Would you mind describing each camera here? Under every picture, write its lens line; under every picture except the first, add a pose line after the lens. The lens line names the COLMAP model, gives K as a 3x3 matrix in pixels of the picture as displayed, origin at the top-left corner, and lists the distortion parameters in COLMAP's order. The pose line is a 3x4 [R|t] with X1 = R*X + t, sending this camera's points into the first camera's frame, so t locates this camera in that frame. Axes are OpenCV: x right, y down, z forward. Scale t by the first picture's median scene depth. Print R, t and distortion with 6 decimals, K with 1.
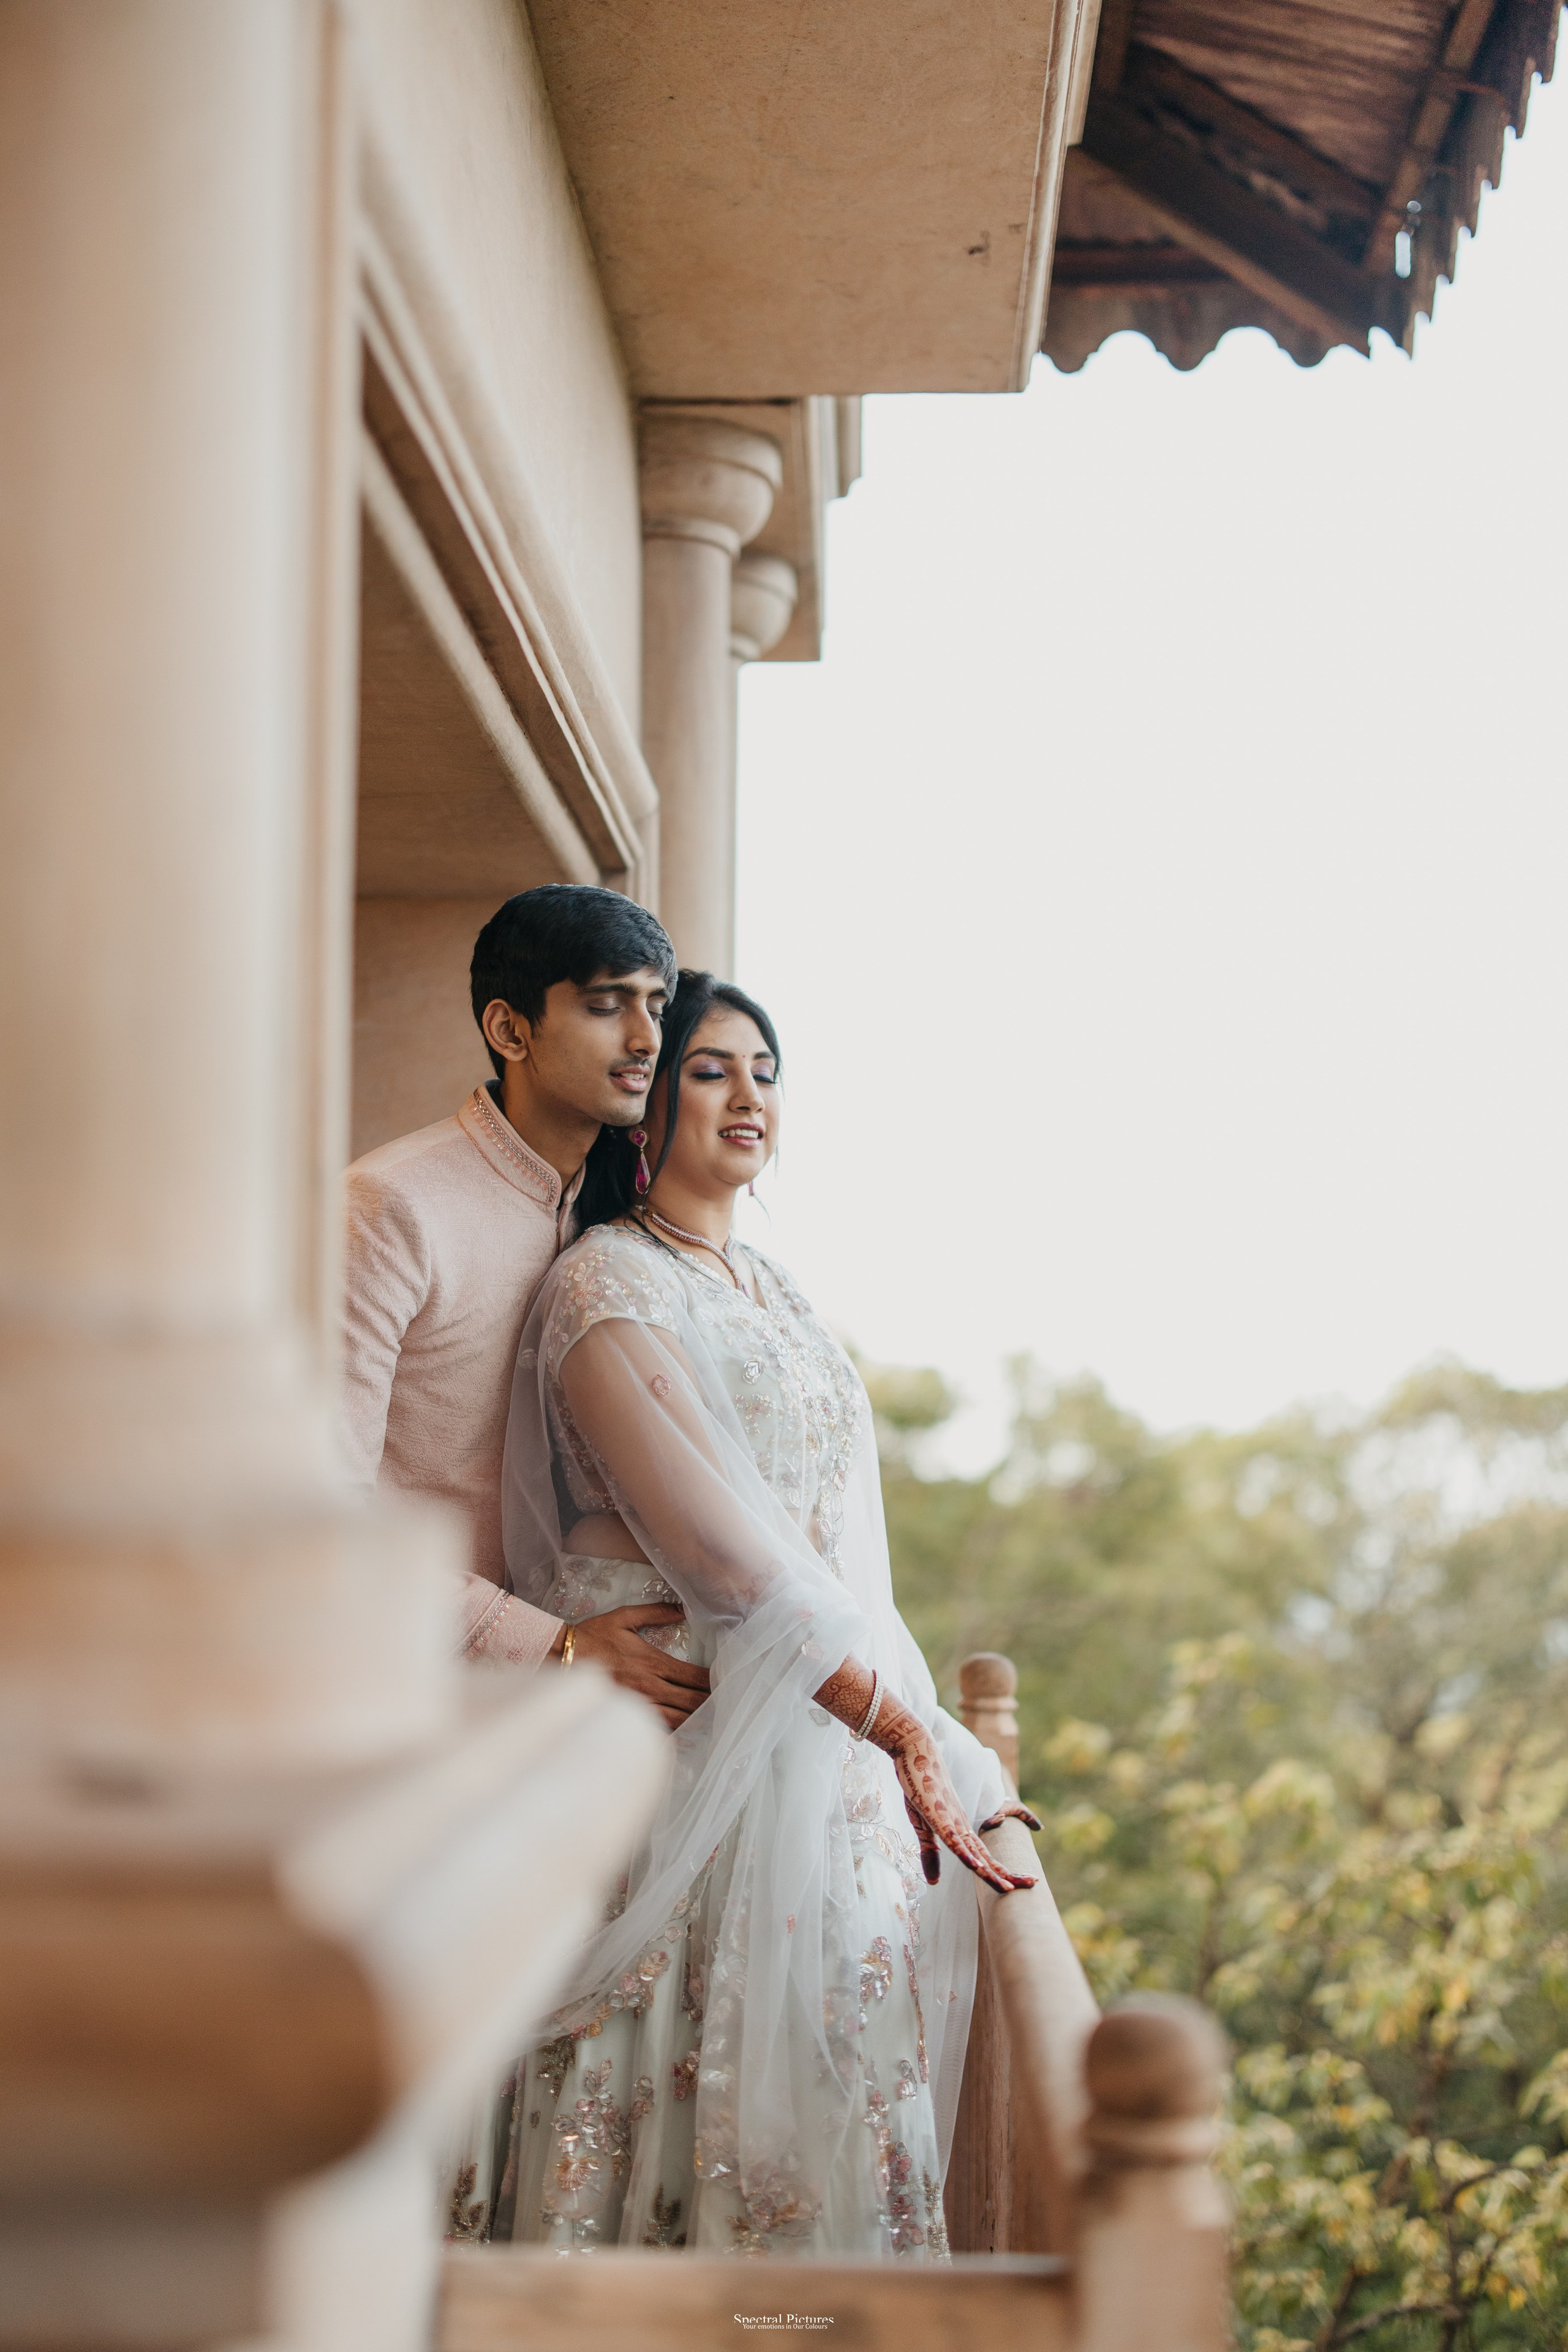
lens RADIAL K [[3319.7, 0, 786.0], [0, 3319.7, 1191.6], [0, 0, 1]] dist [0.019631, 0.000000]
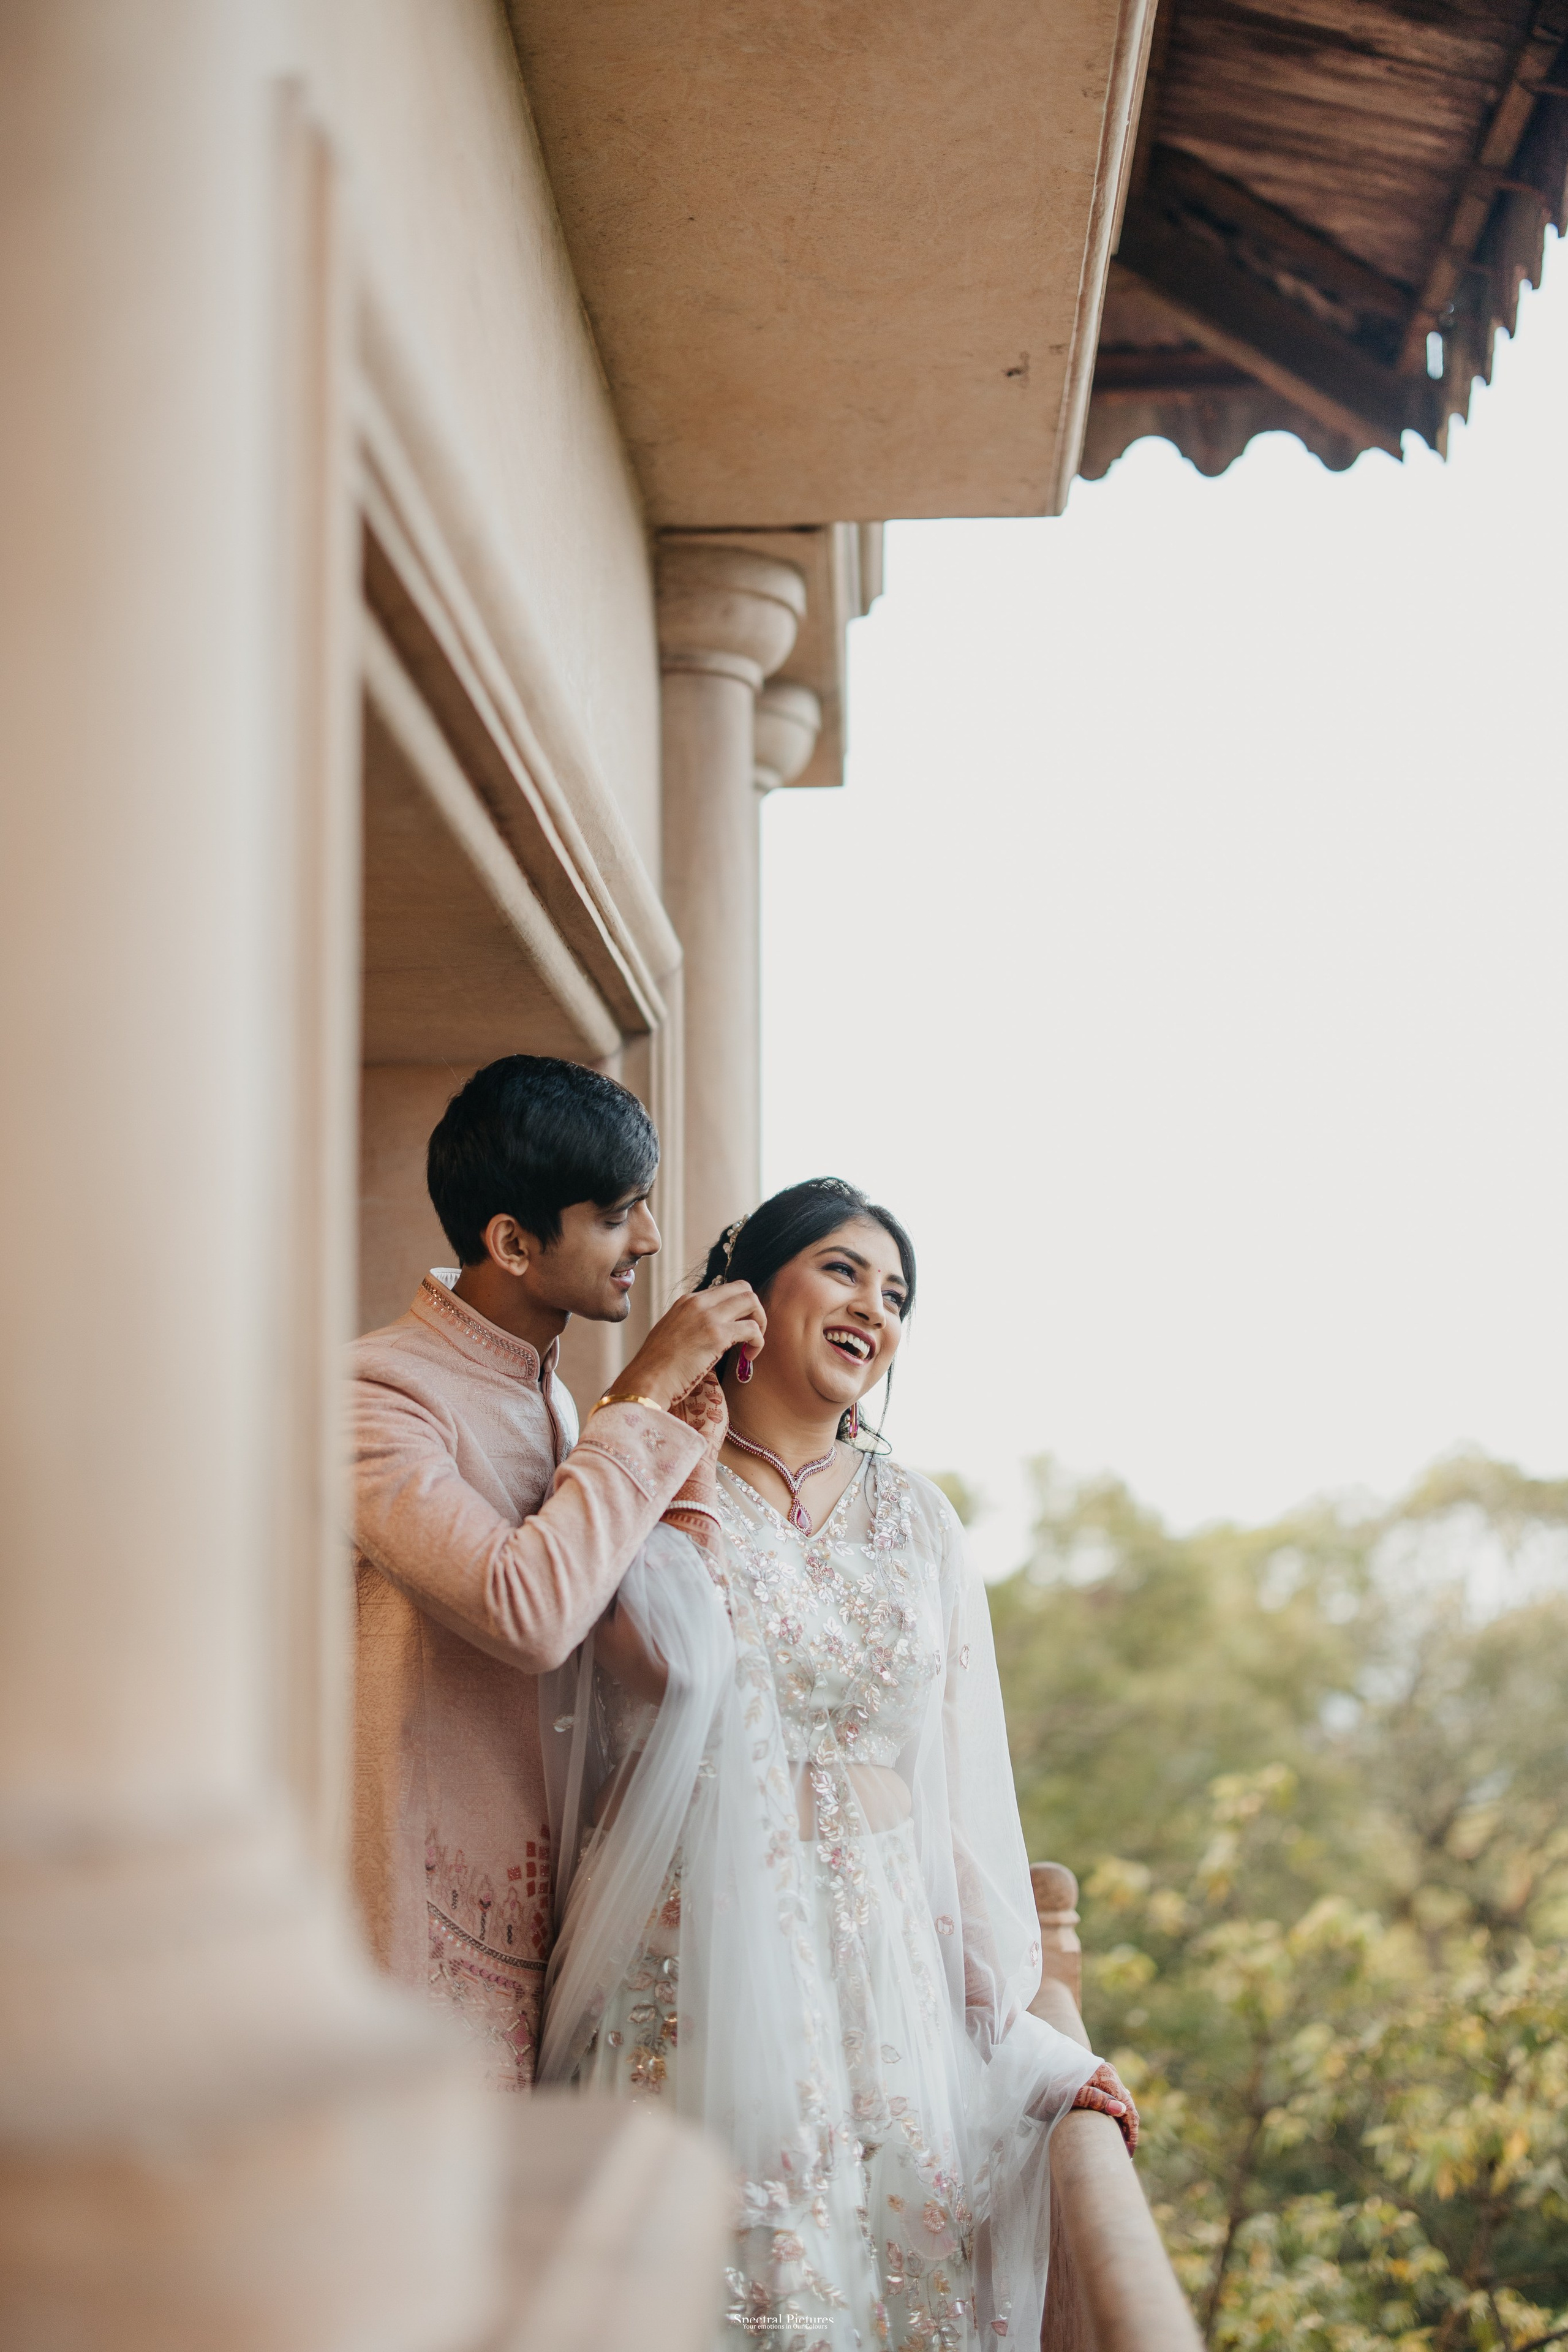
lens RADIAL K [[3319.7, 0, 792.2], [0, 3319.7, 1190.1], [0, 0, 1]] dist [0.019631, 0.000000]
pose [[0.999915, -0.012992, -0.000931, -0.004868], [0.012964, 0.999581, -0.025868, -0.017633], [0.001267, 0.025854, 0.999665, 0.041122]]
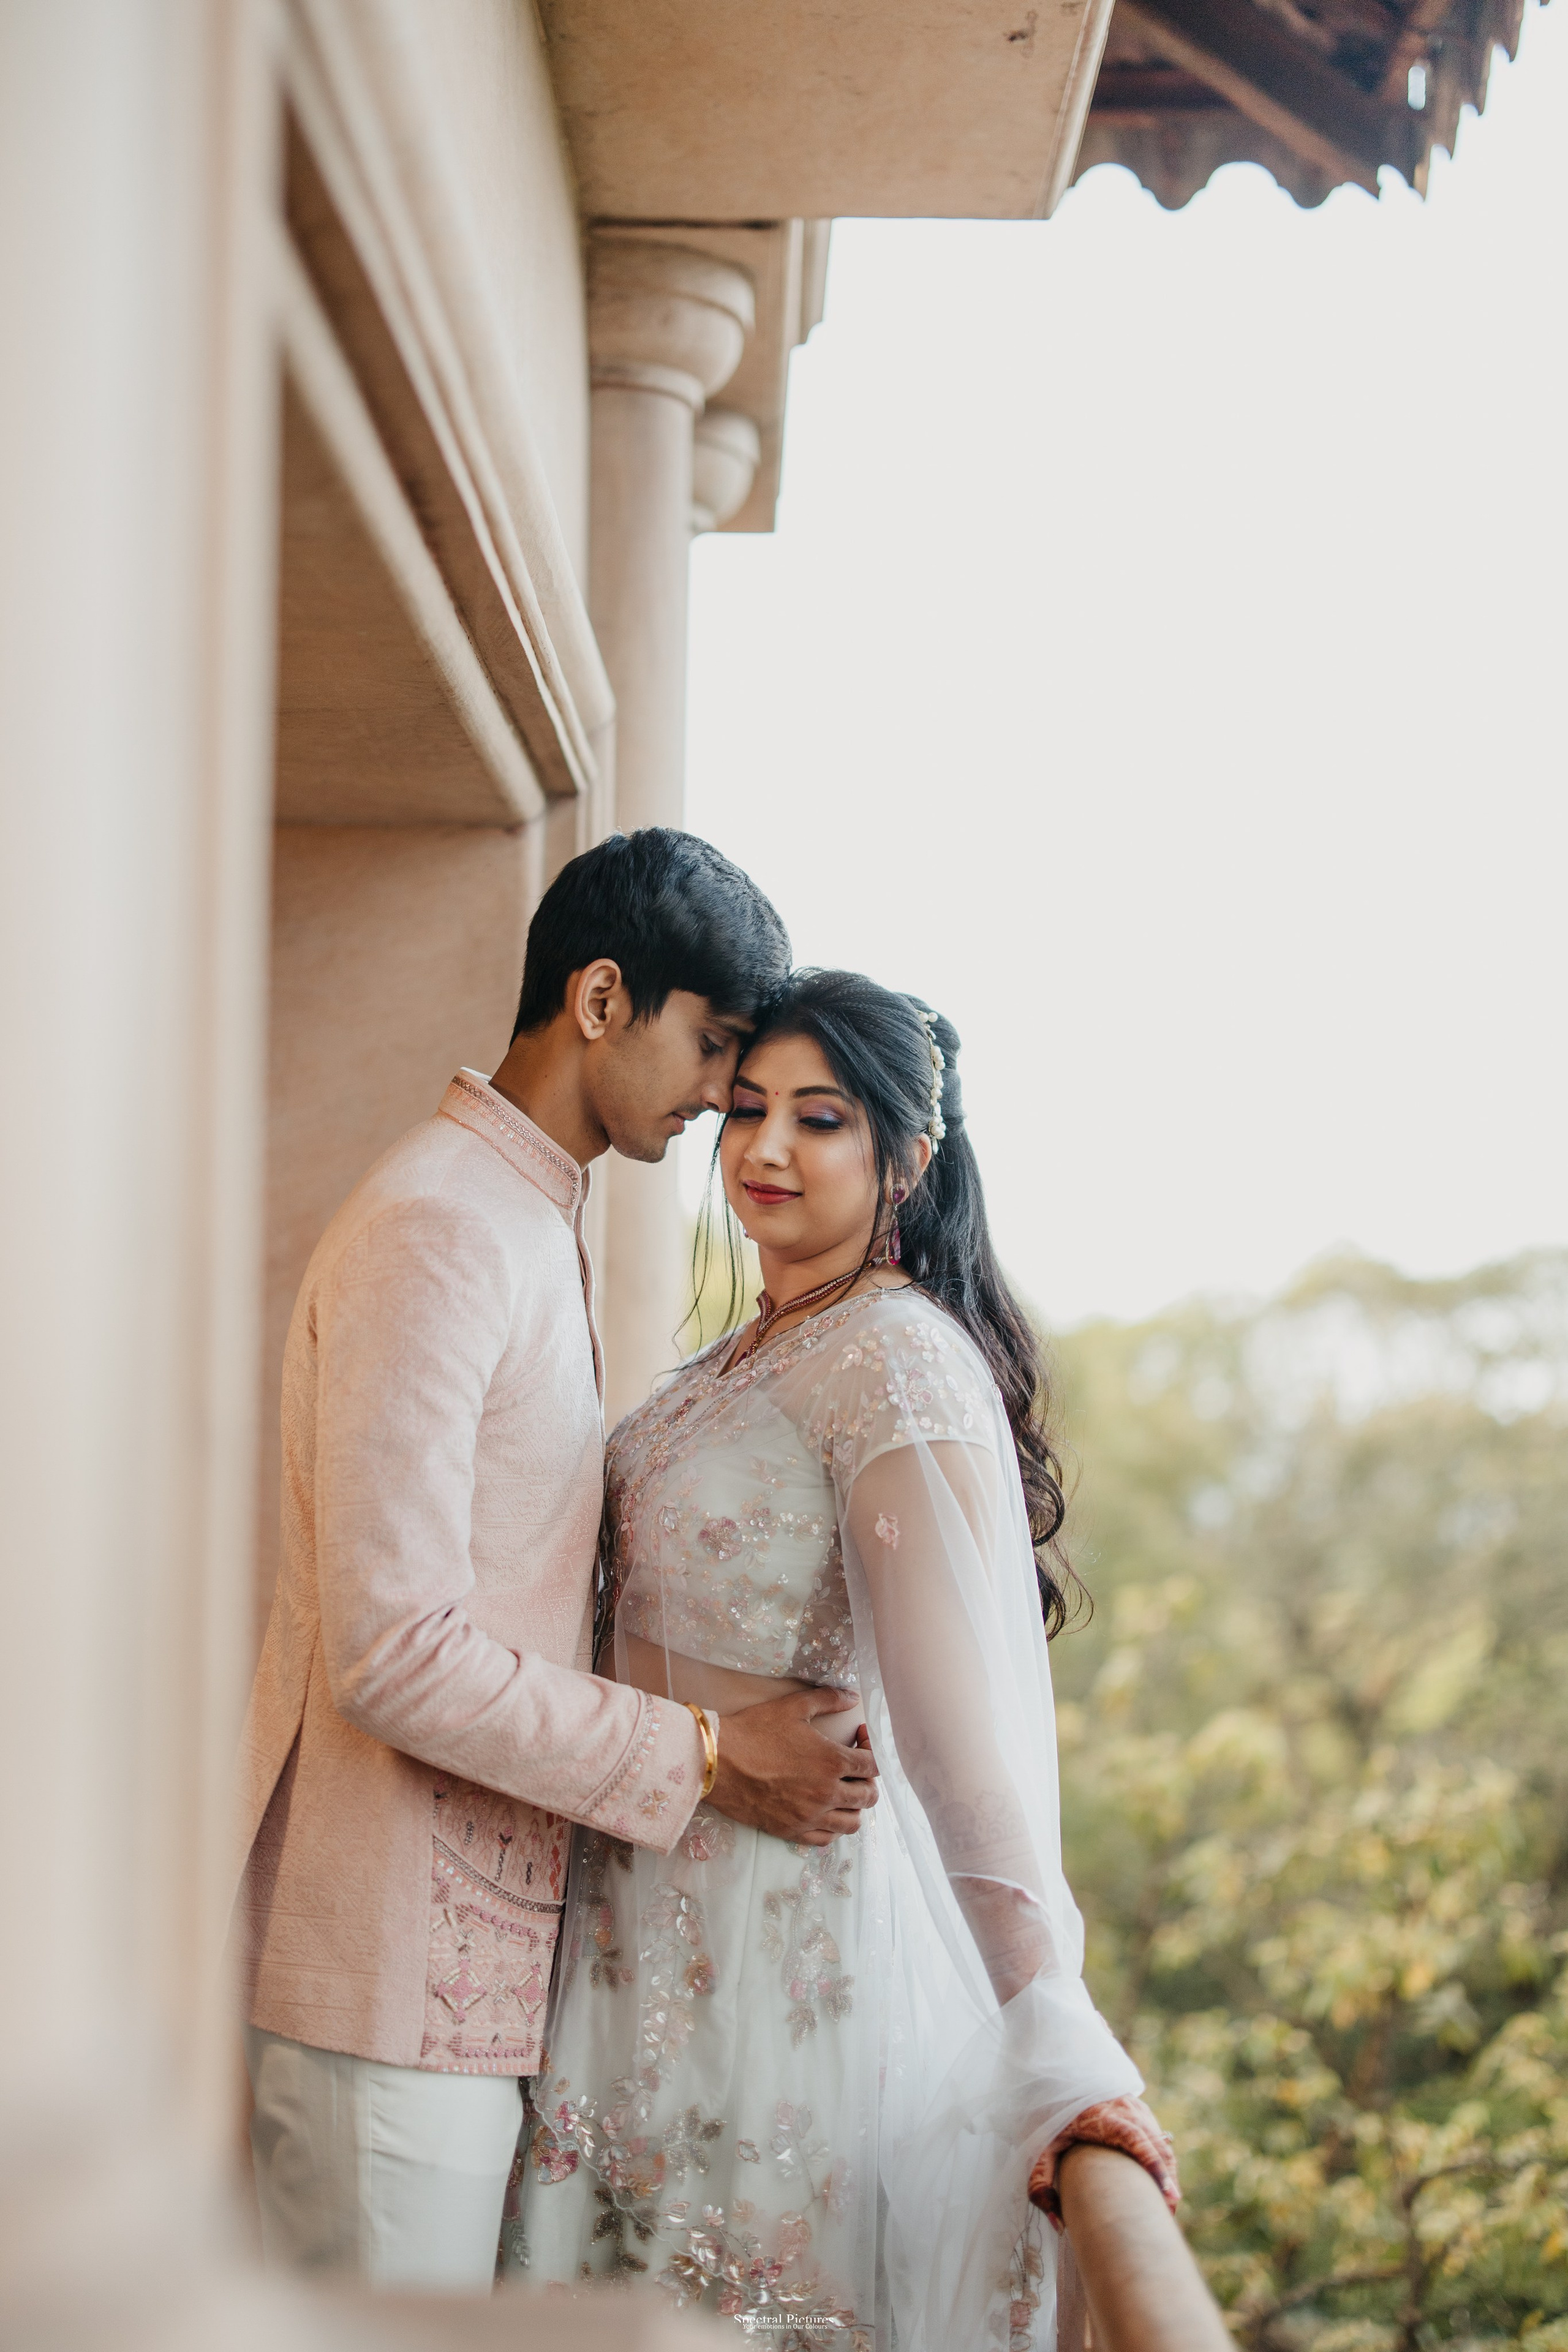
lens RADIAL K [[3319.7, 0, 784.1], [0, 3319.7, 1181.8], [0, 0, 1]] dist [0.019631, 0.000000]
pose [[0.999321, 0.009102, 0.035697, -0.016379], [-0.010490, 0.999189, 0.038878, -0.021615], [-0.035314, -0.039226, 0.998606, 0.112180]]
